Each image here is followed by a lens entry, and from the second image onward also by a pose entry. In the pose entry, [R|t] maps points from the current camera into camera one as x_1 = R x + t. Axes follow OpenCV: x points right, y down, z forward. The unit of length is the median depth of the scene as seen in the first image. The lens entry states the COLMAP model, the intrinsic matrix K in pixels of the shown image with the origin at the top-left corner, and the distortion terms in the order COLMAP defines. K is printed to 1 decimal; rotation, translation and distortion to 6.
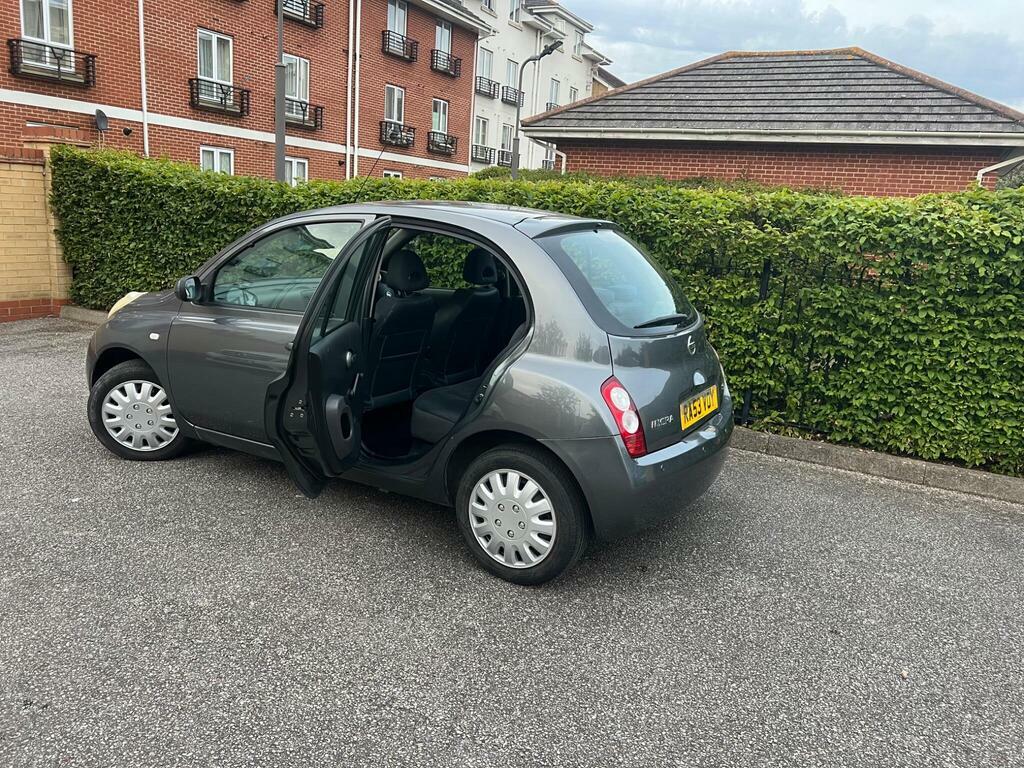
lens RADIAL K [[773.1, 0, 513.1], [0, 773.1, 383.5], [0, 0, 1]] dist [0.045153, -0.054955]
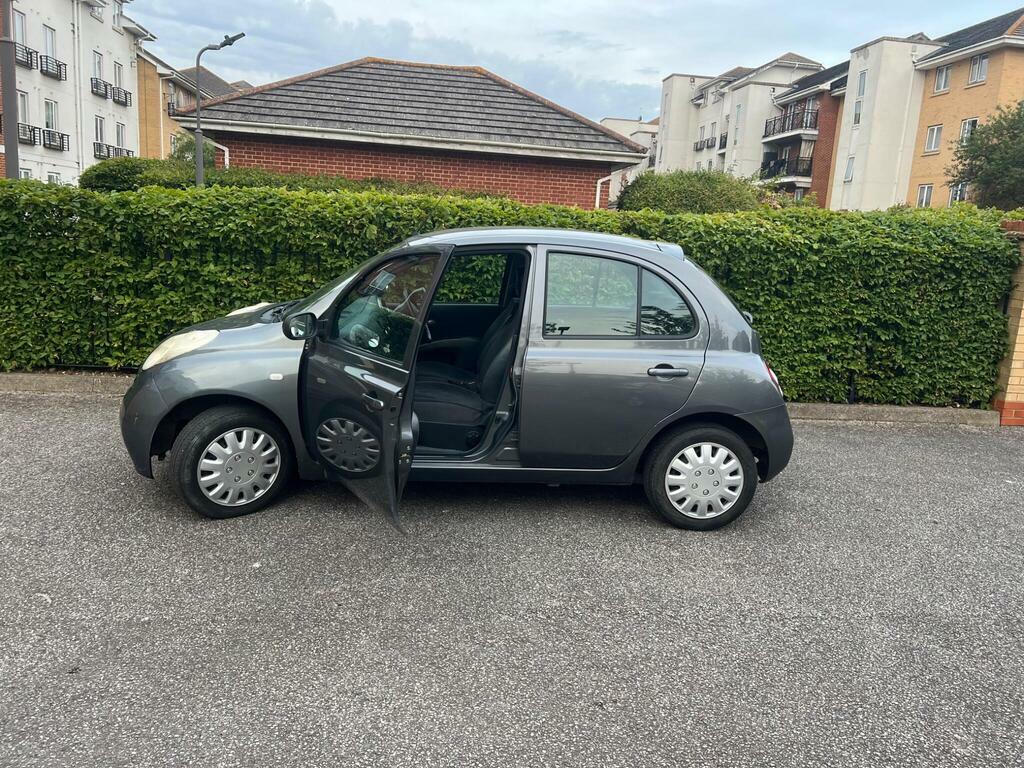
lens RADIAL K [[773.1, 0, 520.2], [0, 773.1, 380.9], [0, 0, 1]] dist [0.045153, -0.054955]
pose [[0.827200, -0.121551, 0.548603, -0.237616], [0.114858, 0.992285, 0.046670, -0.021307], [-0.550043, 0.024406, 0.834780, 0.022732]]
